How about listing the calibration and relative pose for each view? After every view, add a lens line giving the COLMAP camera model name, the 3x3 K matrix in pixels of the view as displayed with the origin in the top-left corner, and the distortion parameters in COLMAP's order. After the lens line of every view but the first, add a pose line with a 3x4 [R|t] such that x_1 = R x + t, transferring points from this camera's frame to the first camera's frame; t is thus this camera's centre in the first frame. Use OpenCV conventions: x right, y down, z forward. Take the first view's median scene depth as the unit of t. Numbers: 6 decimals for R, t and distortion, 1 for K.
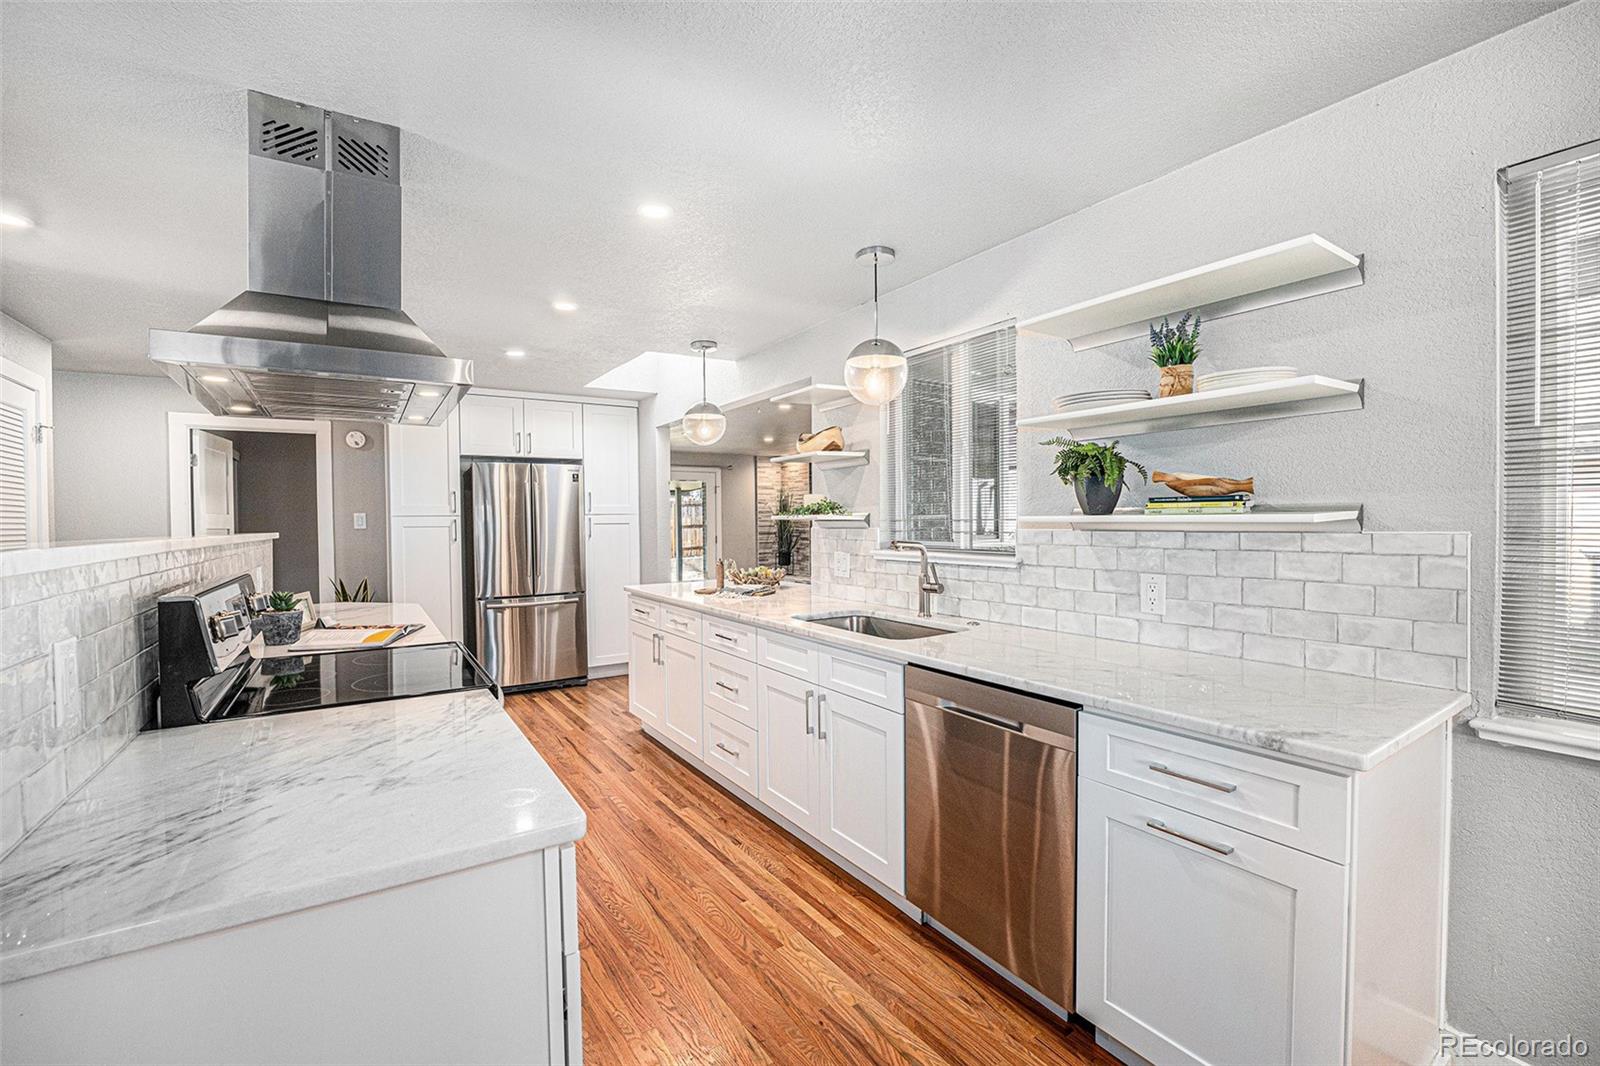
lens RADIAL K [[668.8, 0, 773.3], [0, 668.8, 528.3], [0, 0, 1]] dist [-0.022300, -0.000196]
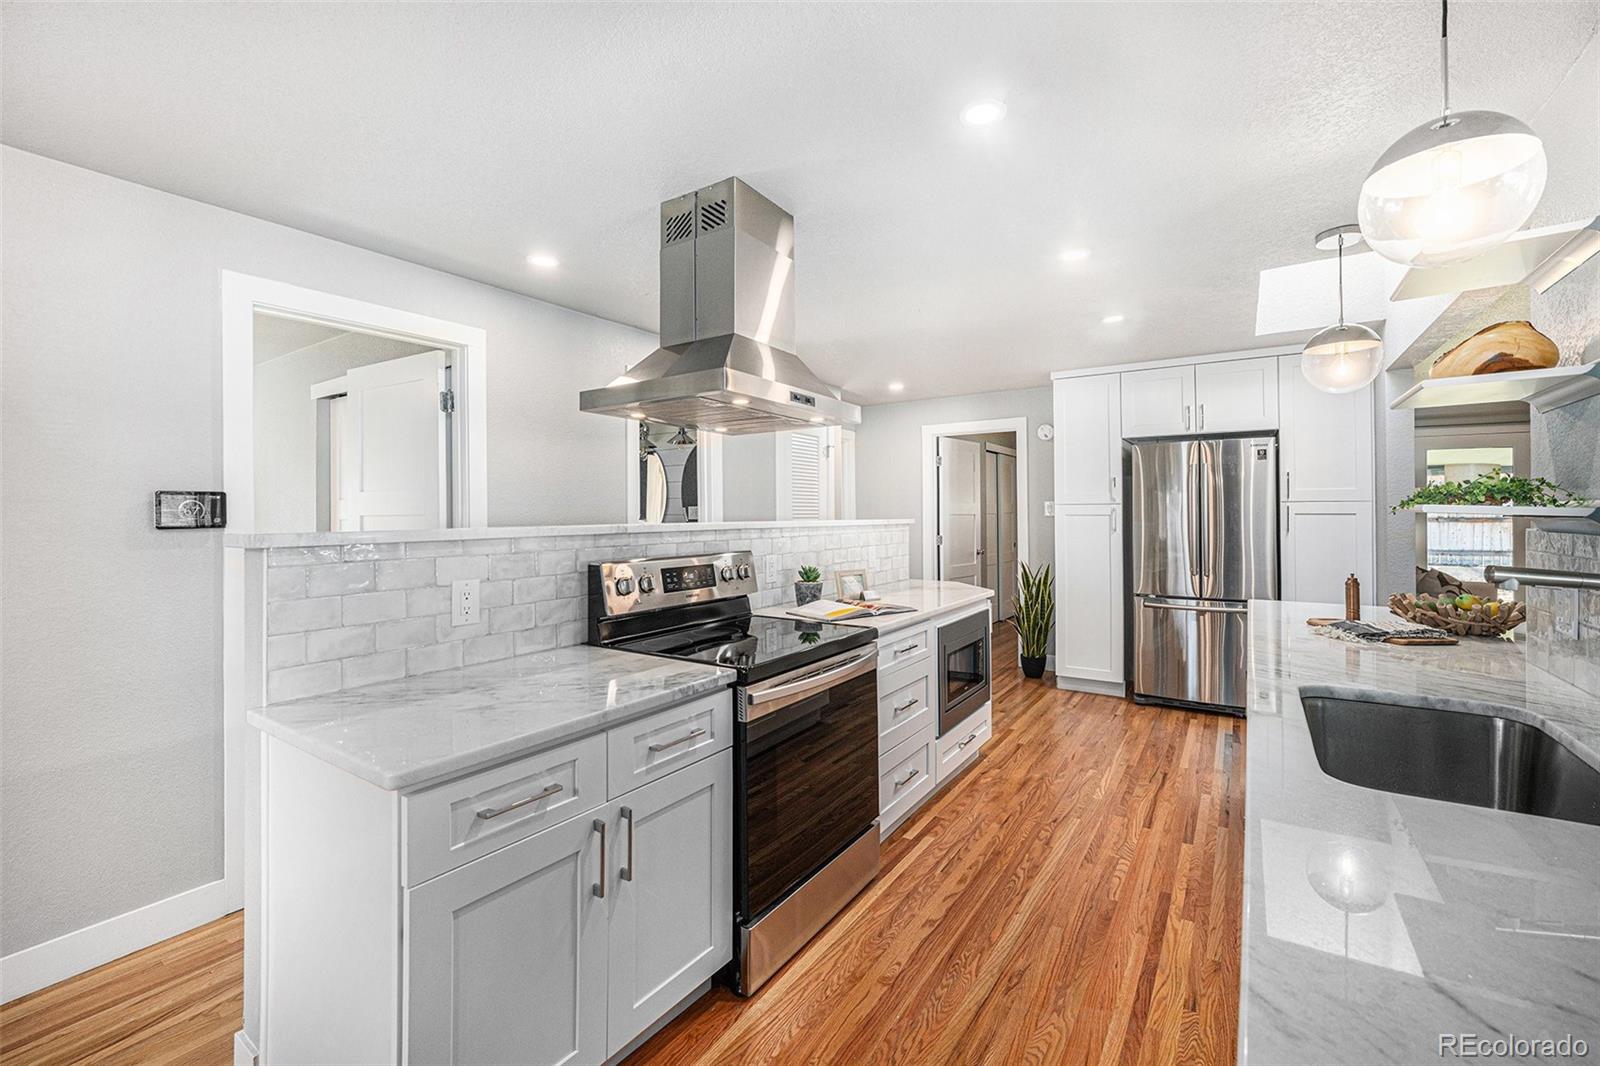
lens RADIAL K [[668.8, 0, 811.4], [0, 668.8, 505.5], [0, 0, 1]] dist [-0.022300, -0.000196]
pose [[0.423656, -0.007520, -0.905792, 0.274878], [-0.011984, 0.999831, -0.013906, 0.002844], [0.905744, 0.016747, 0.423494, 0.296709]]
